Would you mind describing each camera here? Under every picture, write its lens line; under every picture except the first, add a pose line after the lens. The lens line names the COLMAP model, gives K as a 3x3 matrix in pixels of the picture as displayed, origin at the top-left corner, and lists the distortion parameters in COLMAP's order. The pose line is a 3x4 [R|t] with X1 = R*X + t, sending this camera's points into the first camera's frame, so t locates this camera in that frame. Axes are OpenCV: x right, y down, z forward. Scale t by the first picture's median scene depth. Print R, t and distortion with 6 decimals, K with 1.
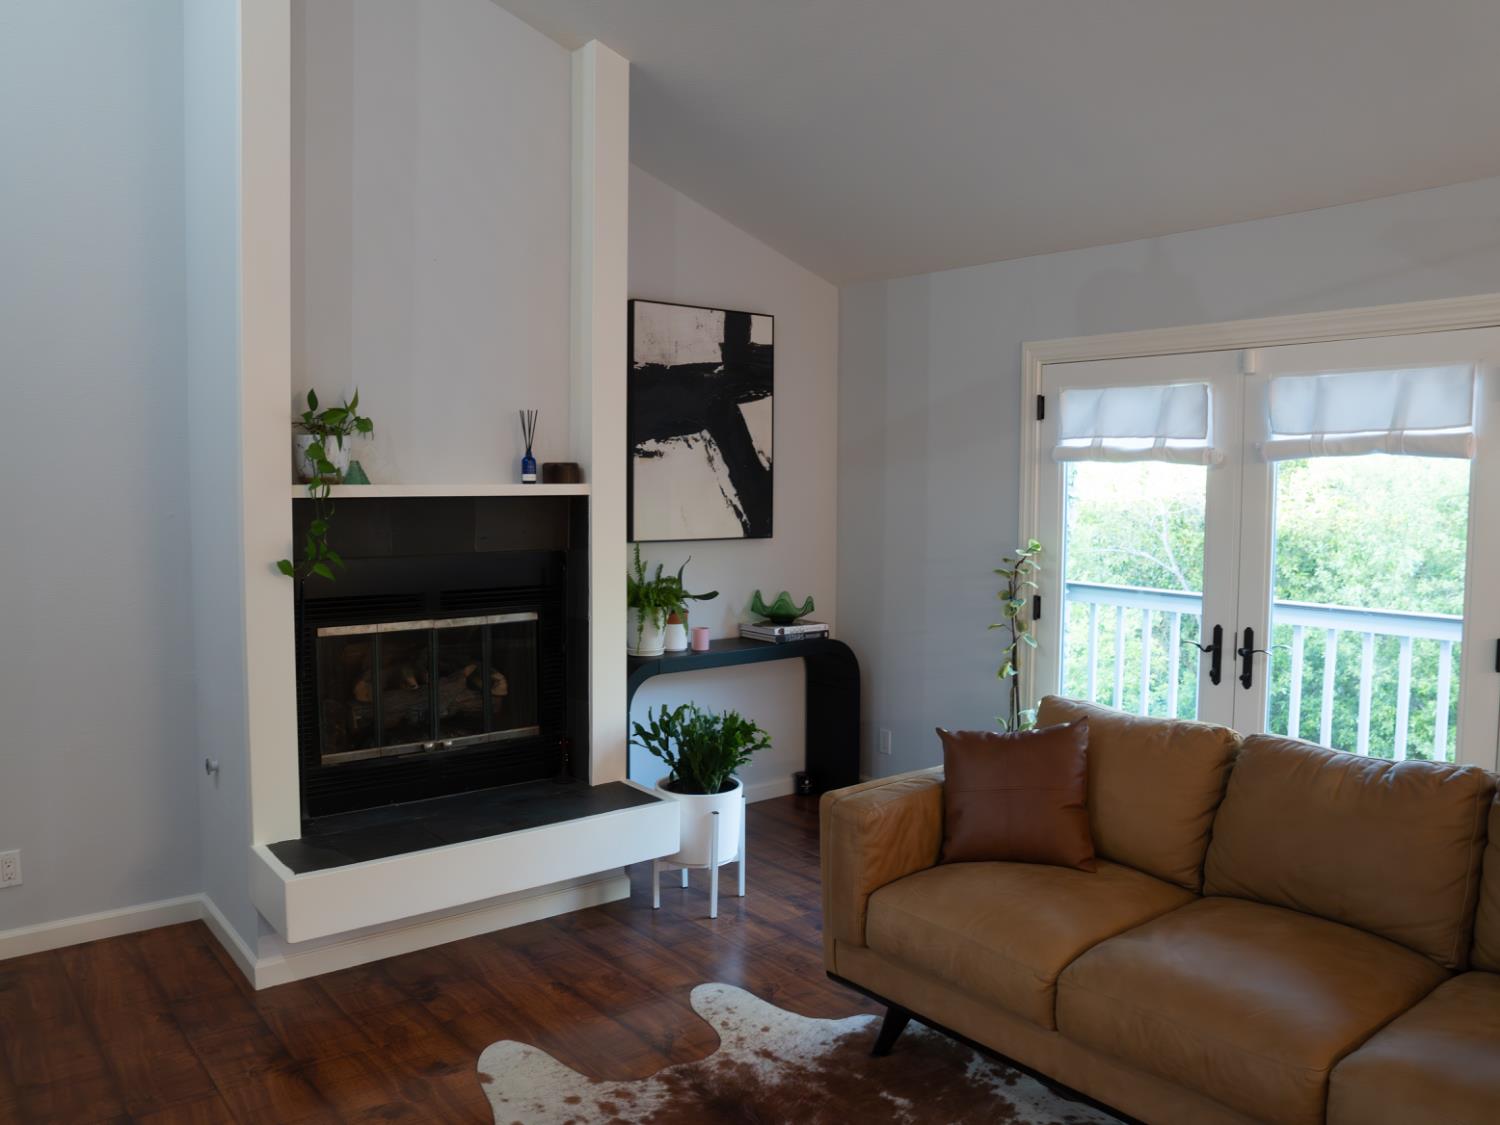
lens RADIAL K [[1151.1, 0, 750.0], [0, 1151.1, 562.5], [0, 0, 1]] dist [-0.089489, 0.003366]
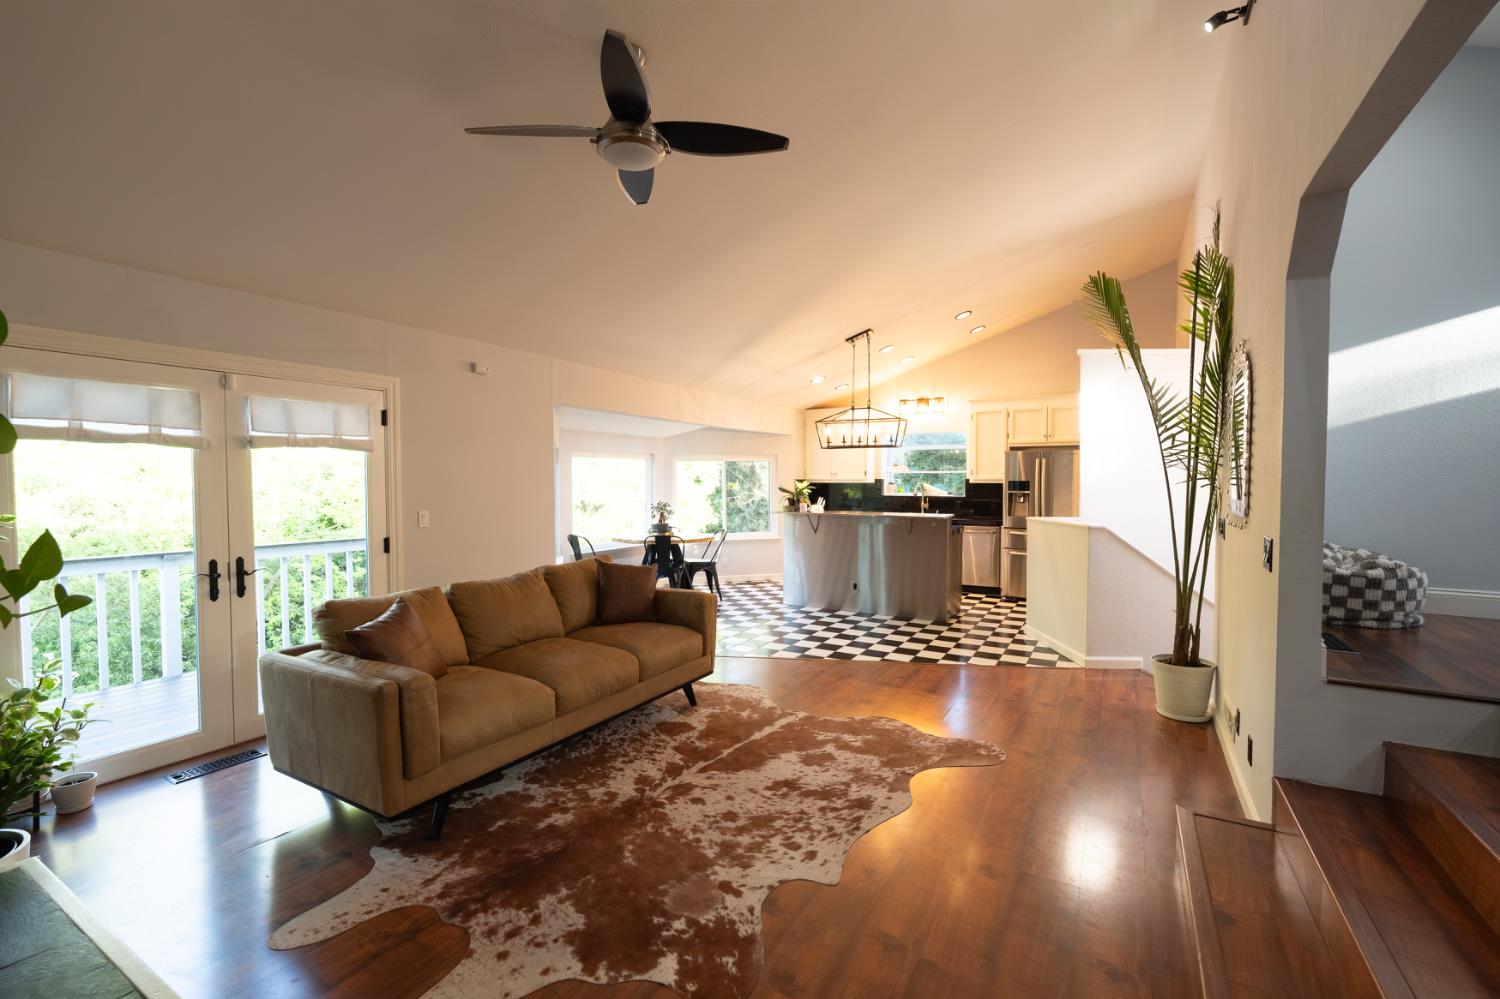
lens RADIAL K [[655.1, 0, 750.0], [0, 655.1, 499.5], [0, 0, 1]] dist [-0.003589, -0.000033]
pose [[-0.366229, -0.030479, 0.930025, -0.616567], [0.064986, 0.996185, 0.058237, -0.025592], [-0.928253, 0.081766, -0.362851, 0.664808]]
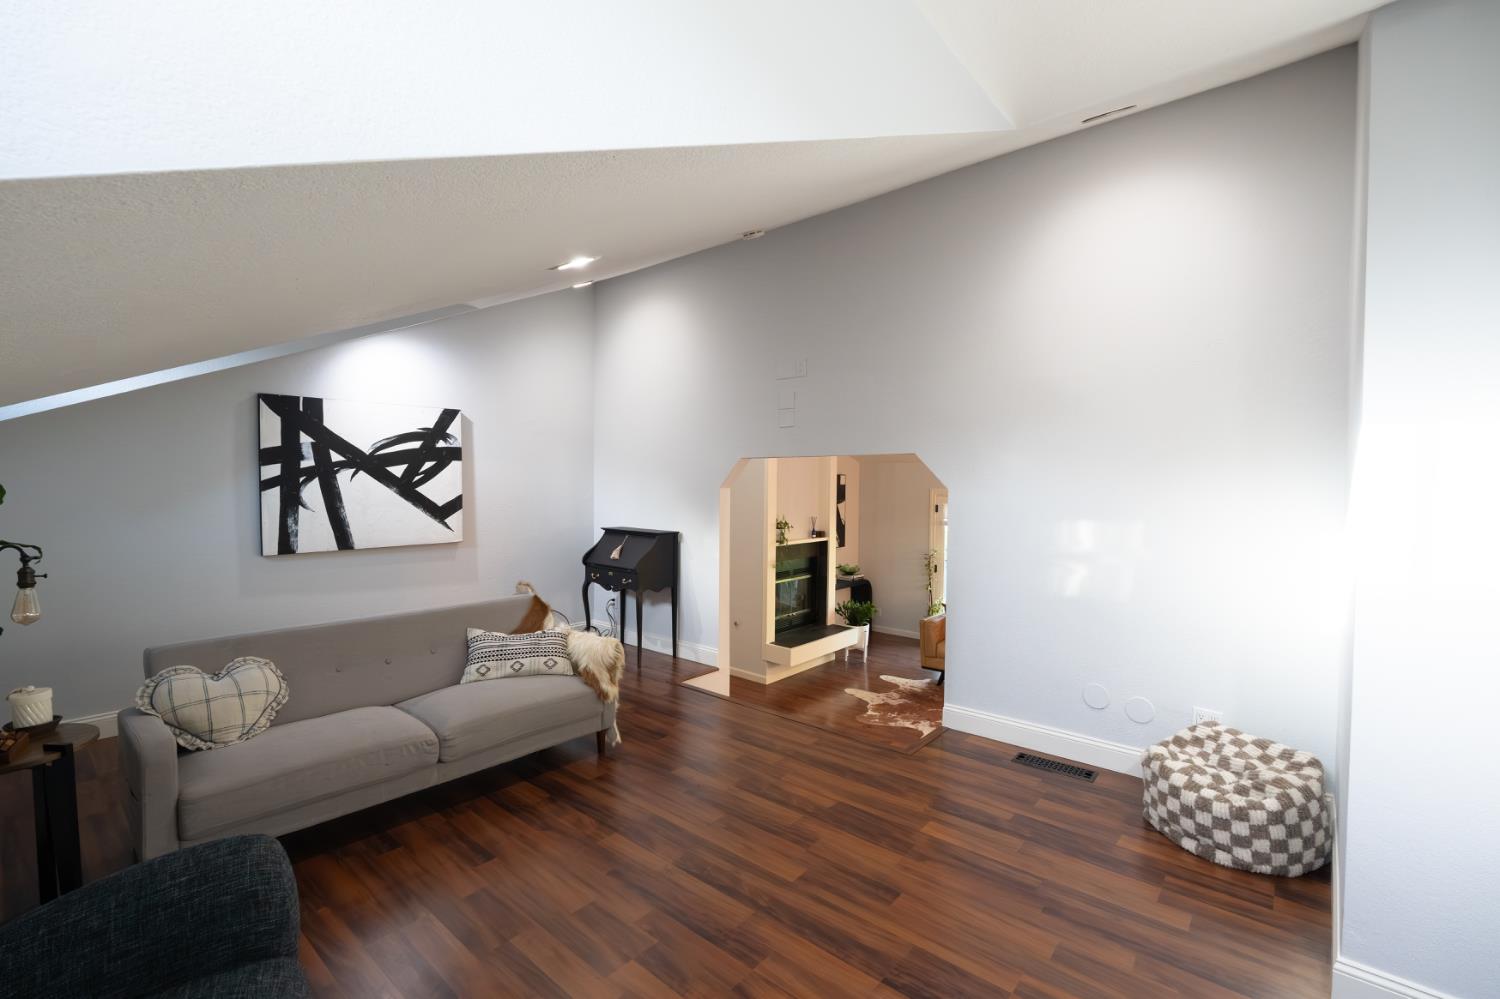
lens RADIAL K [[655.1, 0, 750.0], [0, 655.1, 499.5], [0, 0, 1]] dist [-0.003589, -0.000033]
pose [[0.983001, -0.004006, 0.183556, -0.721784], [0.012525, 0.998896, -0.045273, -0.094517], [-0.183172, 0.046803, 0.981966, -0.885170]]
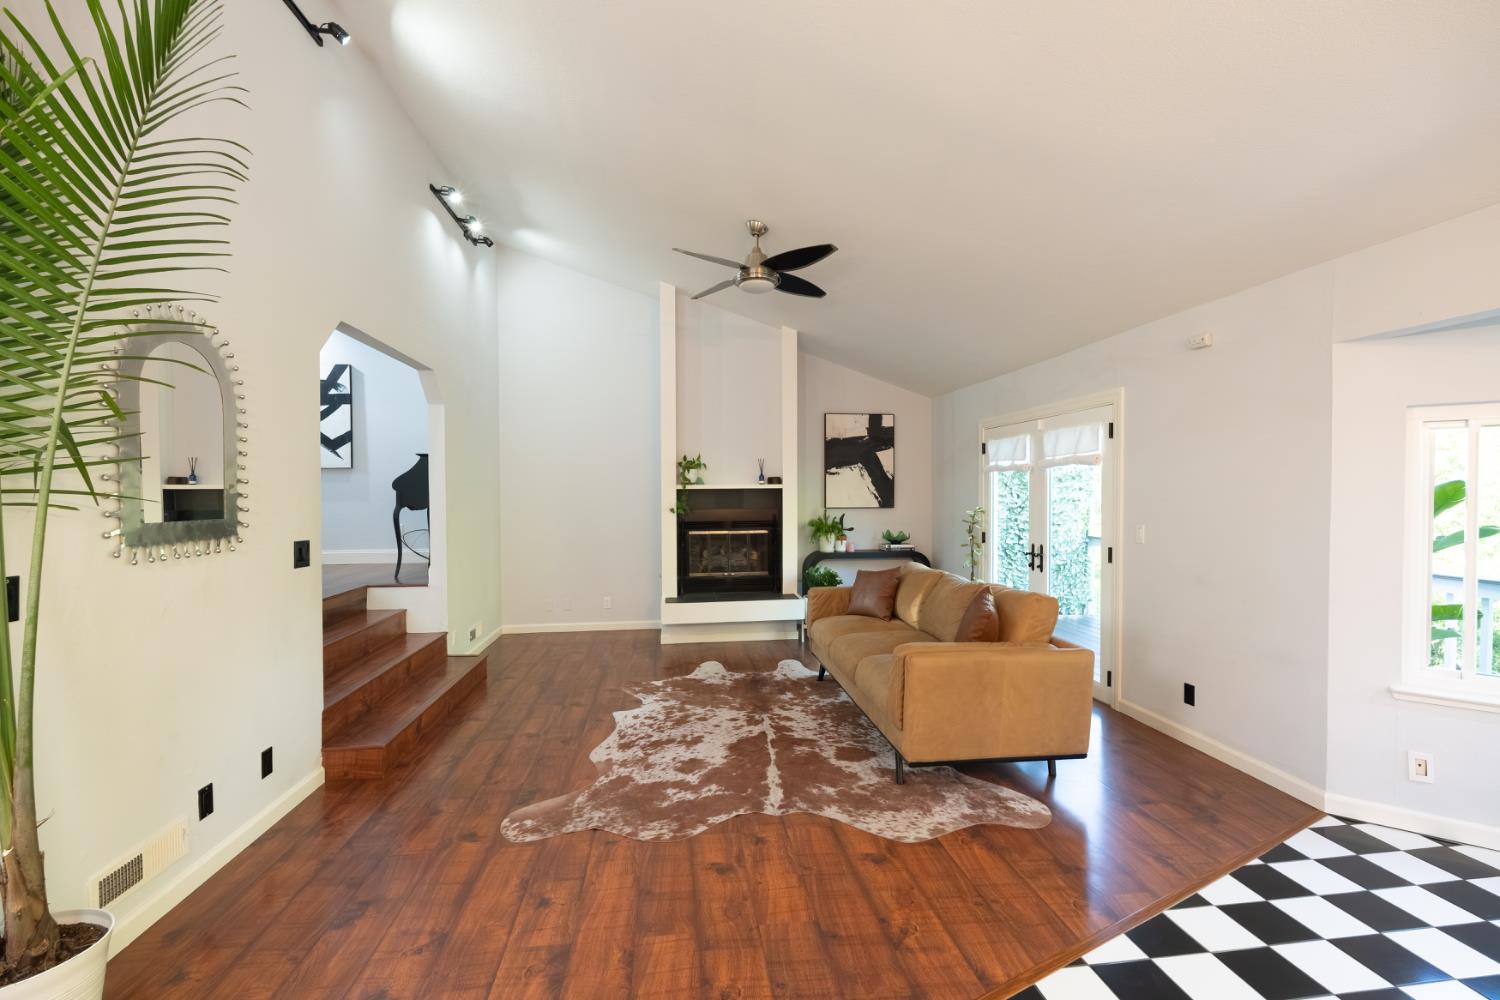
lens RADIAL K [[655.1, 0, 750.0], [0, 655.1, 500.0], [0, 0, 1]] dist [-0.003589, -0.000033]
pose [[0.850151, -0.002300, -0.526534, 0.622473], [-0.029277, 0.998237, -0.051632, 0.053209], [0.525724, 0.059310, 0.848585, -0.386428]]
